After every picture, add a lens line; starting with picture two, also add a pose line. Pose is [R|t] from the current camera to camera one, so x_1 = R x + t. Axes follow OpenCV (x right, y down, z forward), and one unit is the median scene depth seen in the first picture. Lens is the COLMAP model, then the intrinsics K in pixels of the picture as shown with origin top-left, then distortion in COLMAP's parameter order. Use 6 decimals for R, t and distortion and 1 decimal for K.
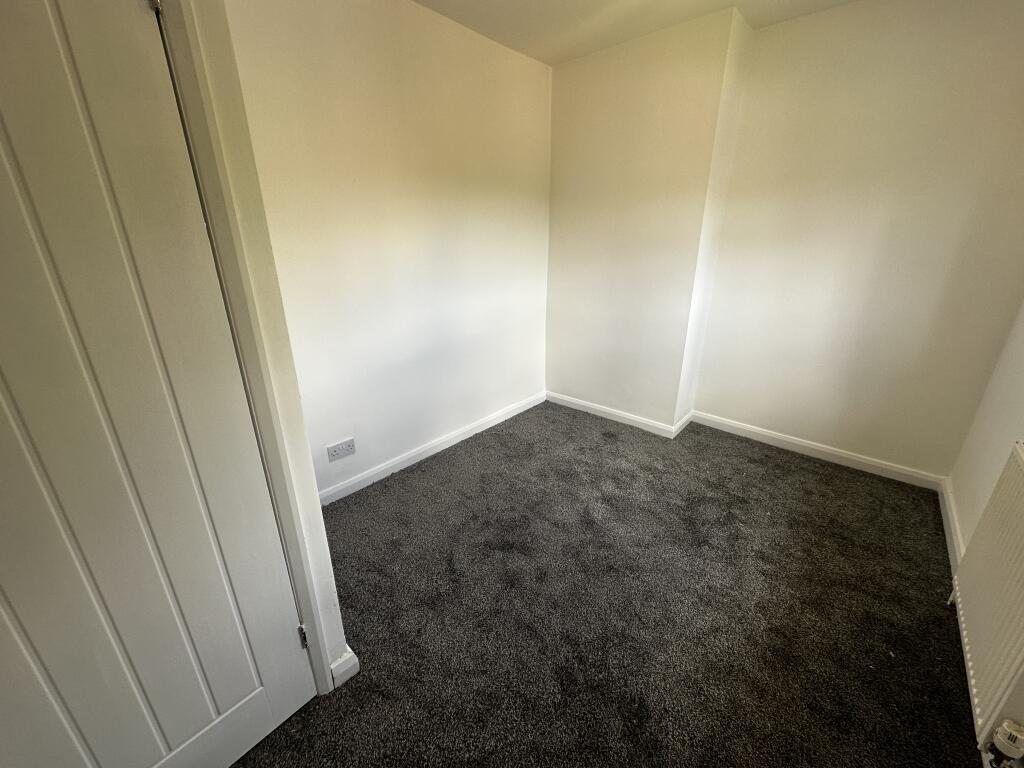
lens RADIAL K [[406.7, 0, 509.7], [0, 406.7, 383.8], [0, 0, 1]] dist [-0.000078, 0.000293]
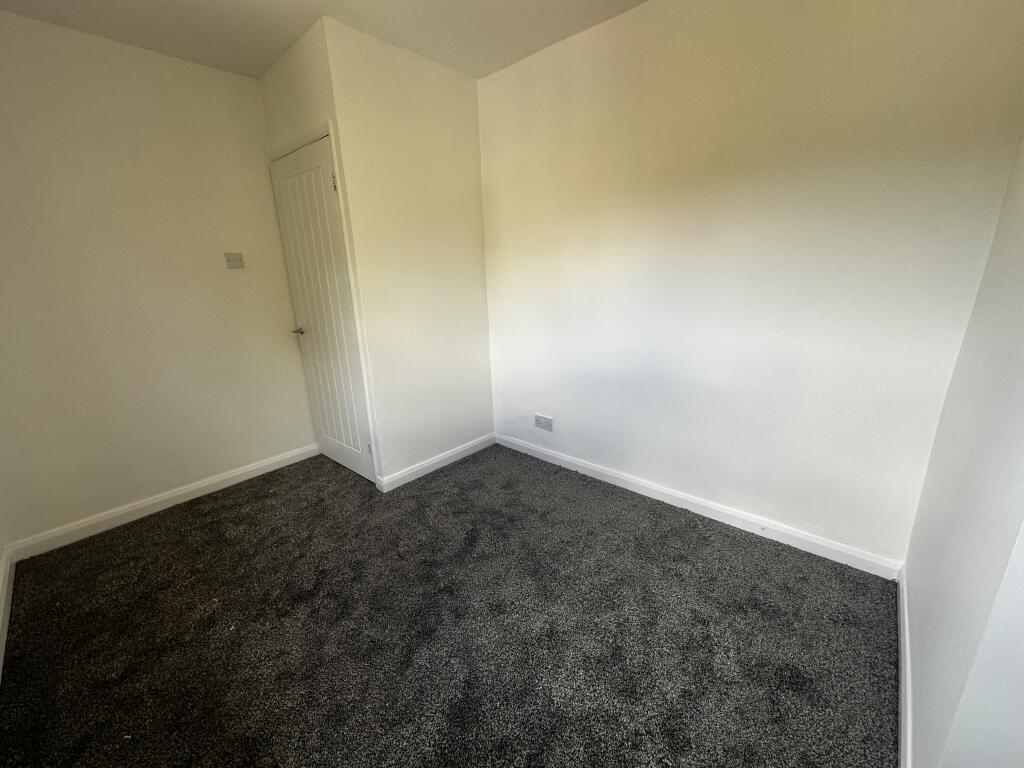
lens RADIAL K [[406.7, 0, 510.3], [0, 406.7, 383.6], [0, 0, 1]] dist [-0.000078, 0.000293]
pose [[-0.006756, 0.274774, -0.961485, 0.656220], [-0.306265, 0.914732, 0.263565, -0.212833], [0.951922, 0.296250, 0.077973, 0.652021]]
